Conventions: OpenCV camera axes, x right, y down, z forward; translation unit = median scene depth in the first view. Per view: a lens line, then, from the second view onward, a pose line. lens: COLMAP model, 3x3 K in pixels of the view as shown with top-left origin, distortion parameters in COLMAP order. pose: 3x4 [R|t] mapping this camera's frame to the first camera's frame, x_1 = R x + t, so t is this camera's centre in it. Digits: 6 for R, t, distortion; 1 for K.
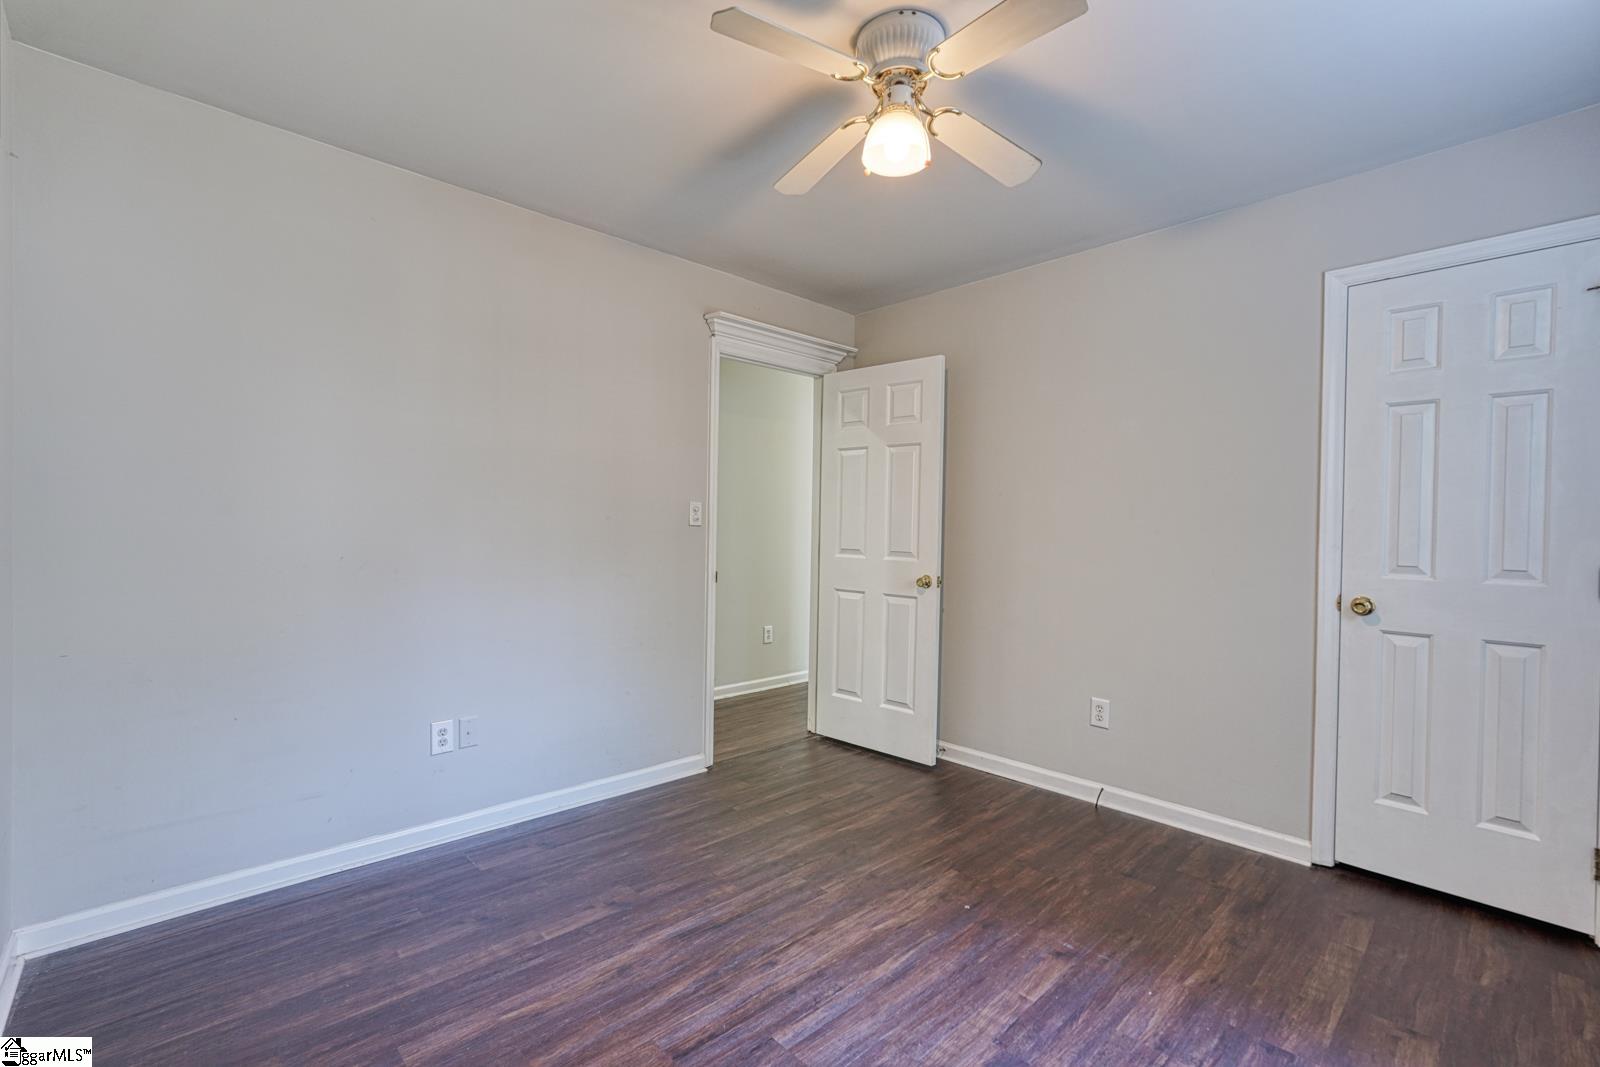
lens RADIAL K [[702.2, 0, 800.0], [0, 702.2, 533.5], [0, 0, 1]] dist [-0.001529, -0.000134]
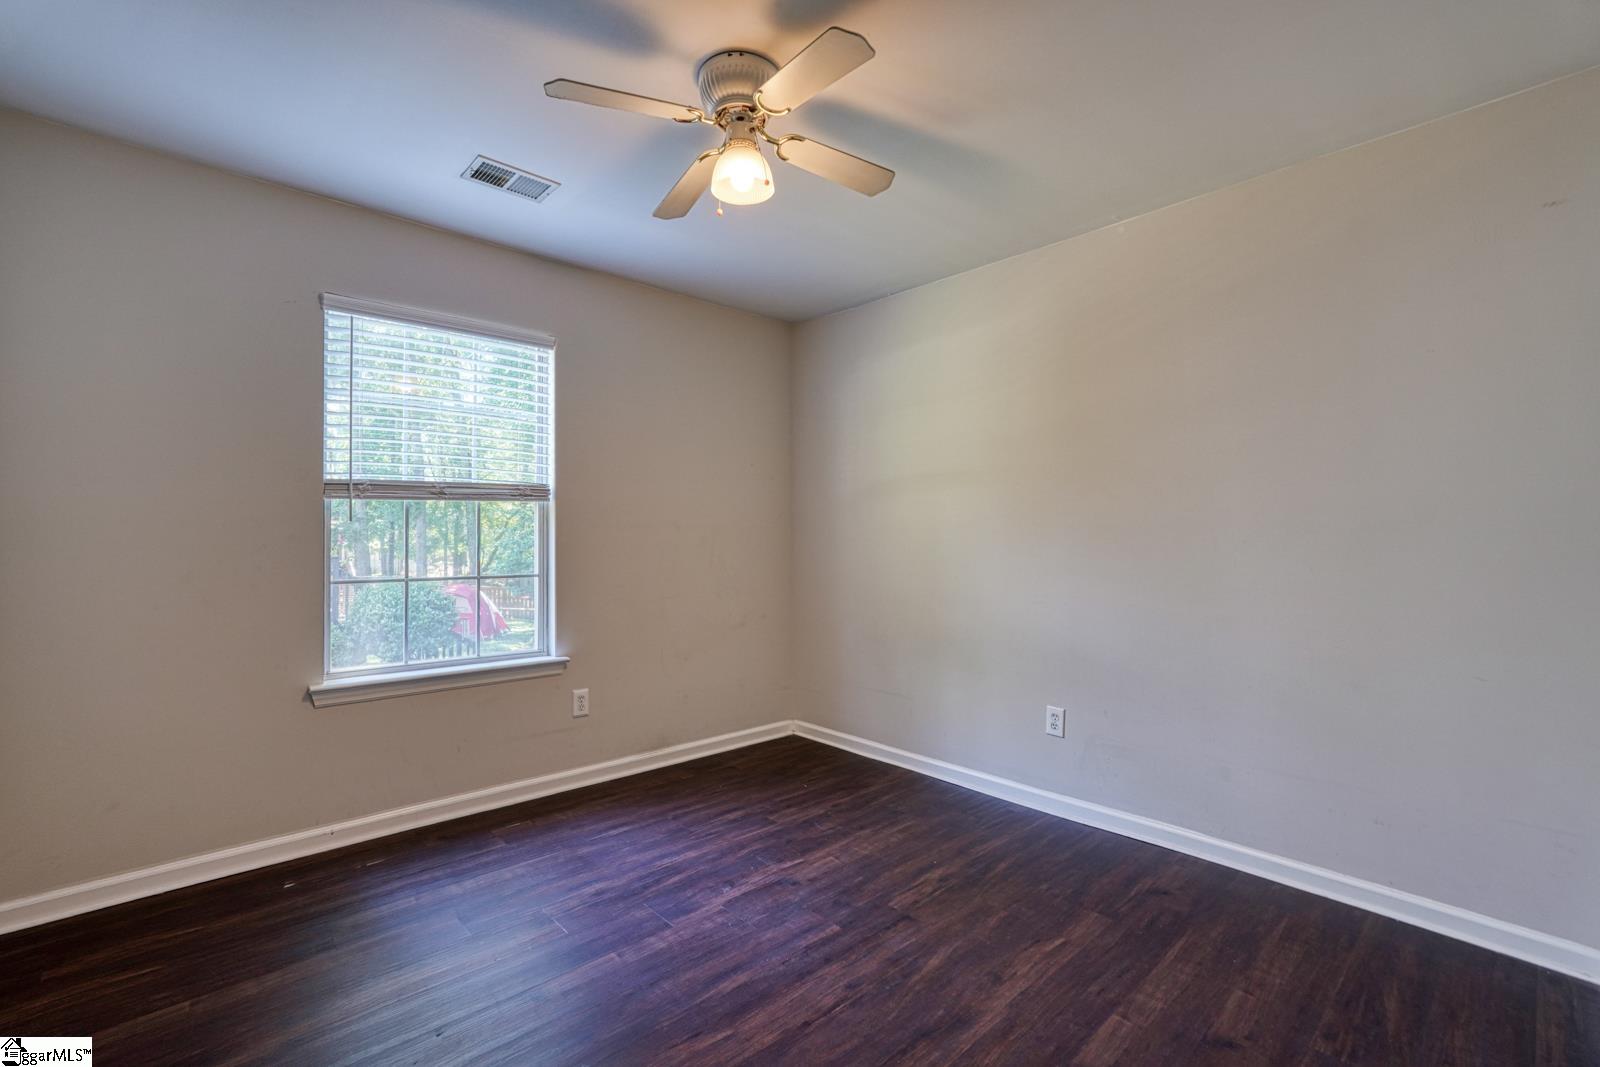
lens RADIAL K [[702.2, 0, 800.0], [0, 702.2, 533.5], [0, 0, 1]] dist [-0.001529, -0.000134]
pose [[-0.999761, -0.015682, 0.015206, 0.025311], [-0.015606, 0.999865, 0.005138, -0.017300], [-0.015285, 0.004899, -0.999871, 2.028914]]
